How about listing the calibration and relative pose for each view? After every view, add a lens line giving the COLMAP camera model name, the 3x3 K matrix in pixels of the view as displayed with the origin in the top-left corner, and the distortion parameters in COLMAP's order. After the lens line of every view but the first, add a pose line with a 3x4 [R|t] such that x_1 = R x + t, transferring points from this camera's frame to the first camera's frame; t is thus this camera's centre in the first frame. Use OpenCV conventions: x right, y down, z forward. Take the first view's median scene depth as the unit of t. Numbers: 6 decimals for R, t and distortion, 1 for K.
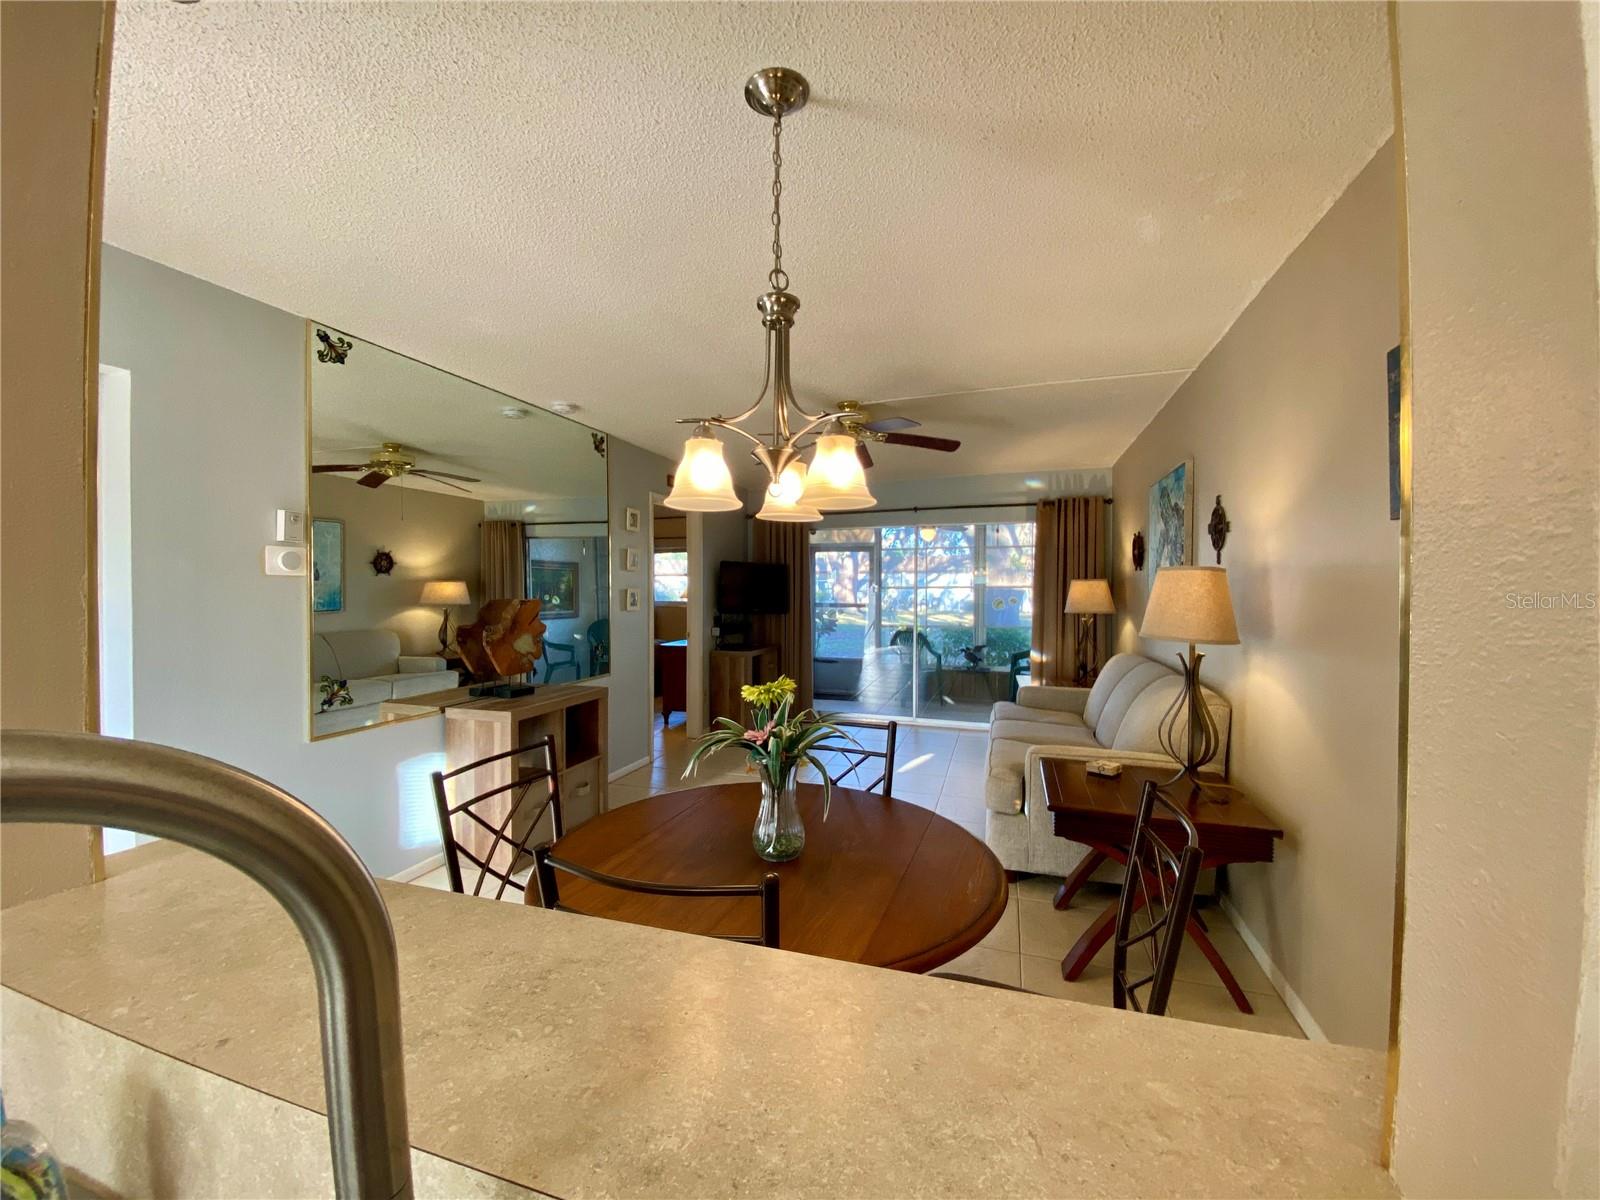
lens RADIAL K [[654.3, 0, 792.1], [0, 654.3, 603.2], [0, 0, 1]] dist [-0.001430, -0.007411]
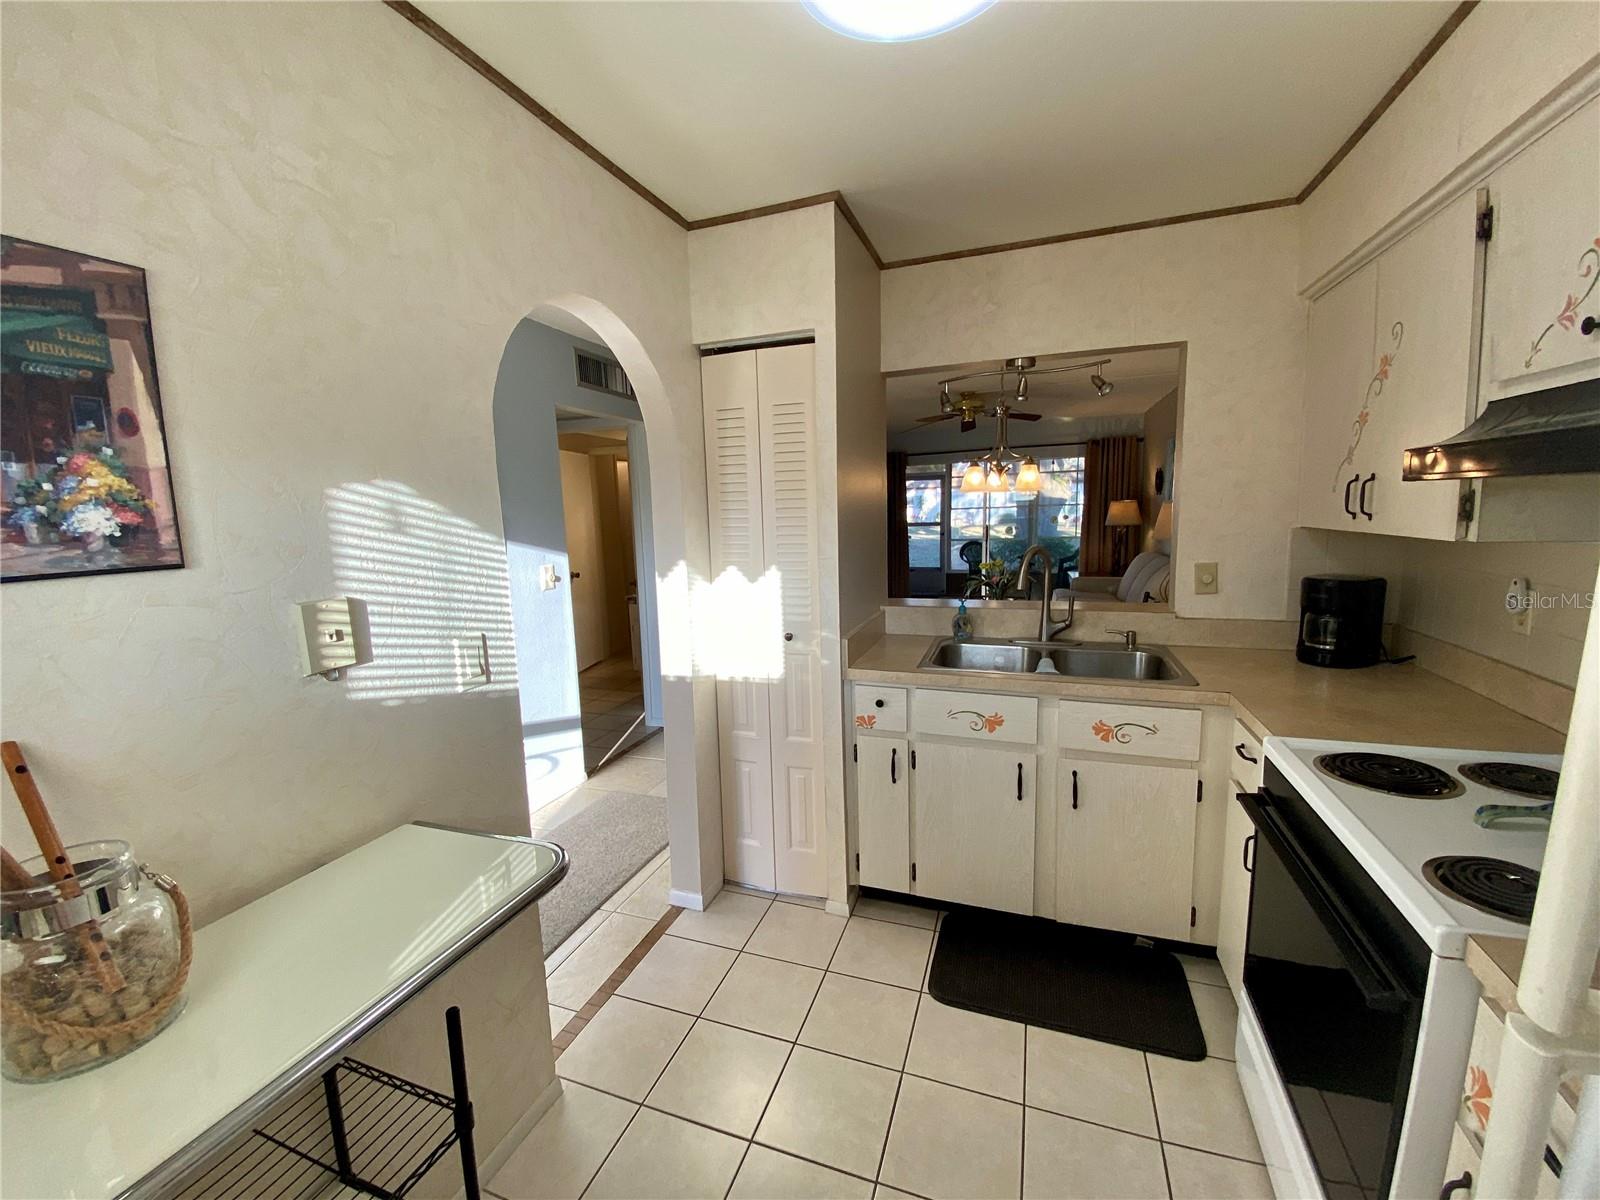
lens RADIAL K [[654.3, 0, 806.3], [0, 654.3, 611.5], [0, 0, 1]] dist [-0.001430, -0.007411]
pose [[0.999648, -0.020361, -0.017006, -0.230799], [0.022391, 0.991365, 0.129206, 0.004611], [0.014229, -0.129542, 0.991472, -0.476343]]
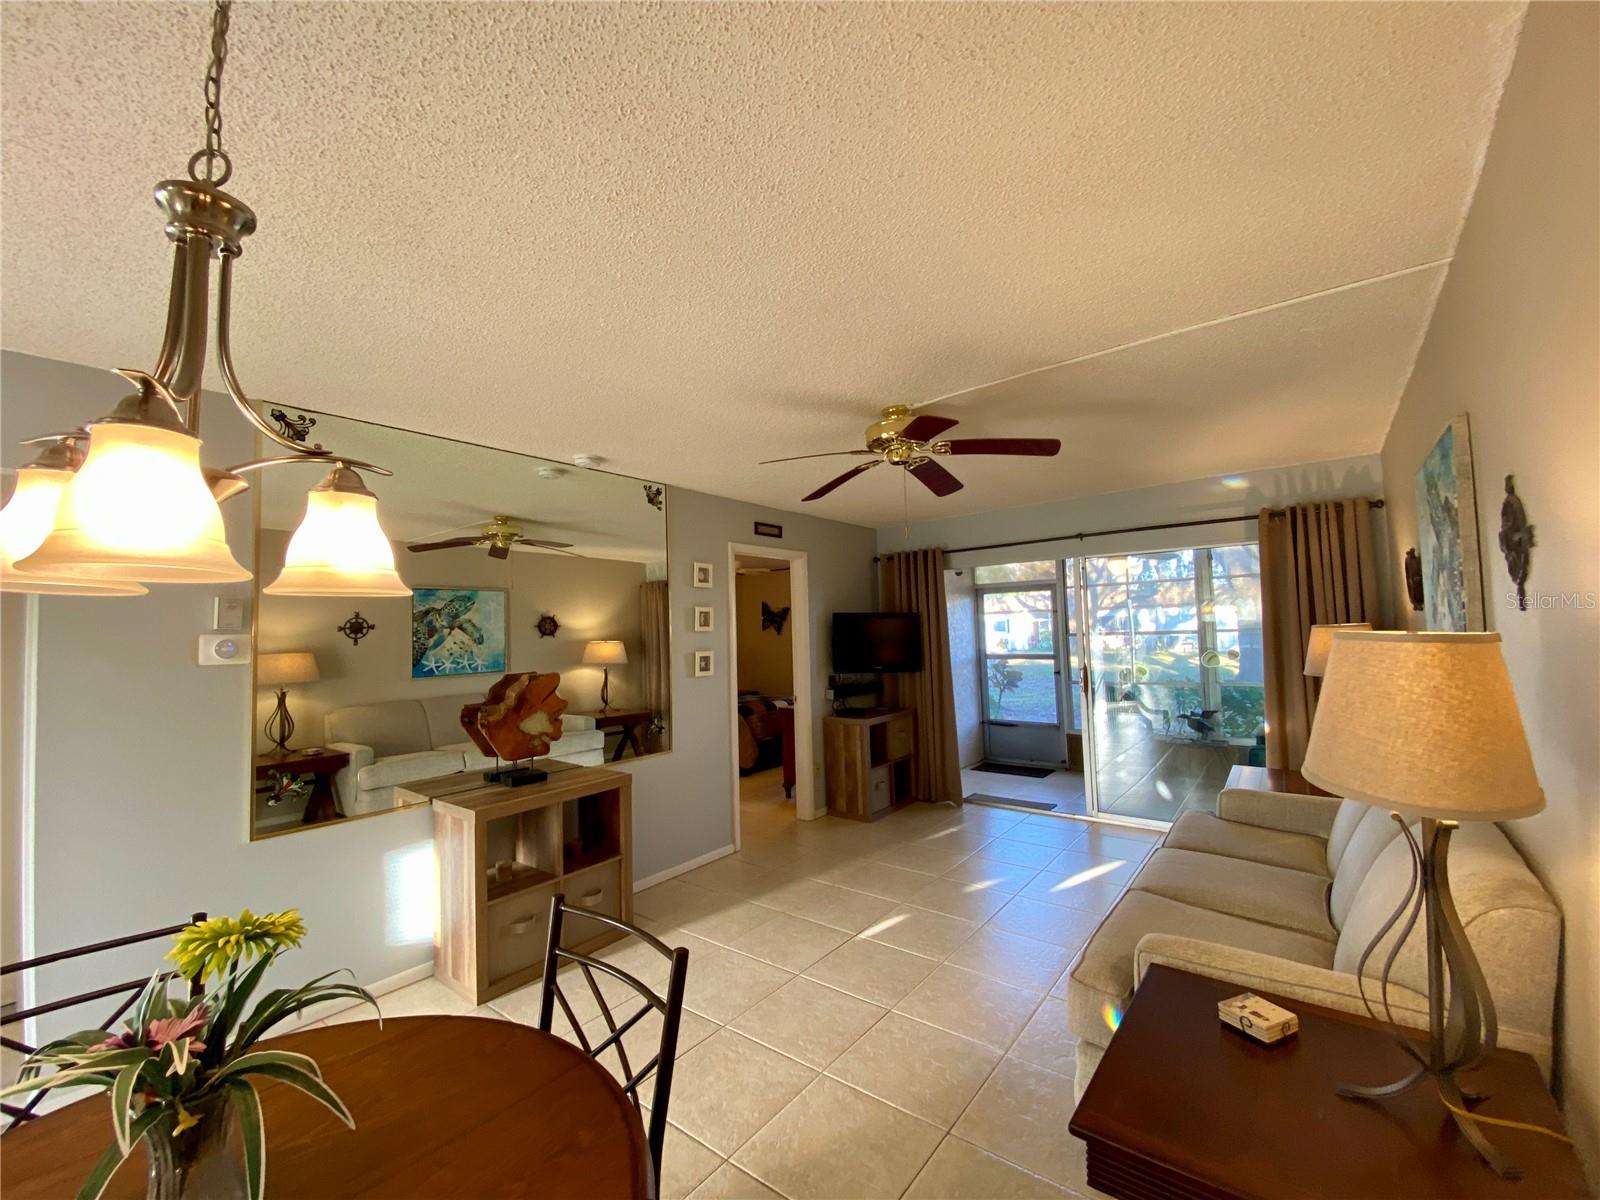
lens RADIAL K [[654.3, 0, 791.7], [0, 654.3, 601.8], [0, 0, 1]] dist [-0.001430, -0.007411]
pose [[0.937322, -0.044803, -0.345573, 0.180513], [0.021944, 0.997321, -0.069782, -0.026570], [0.347773, 0.057825, 0.935794, 0.207063]]
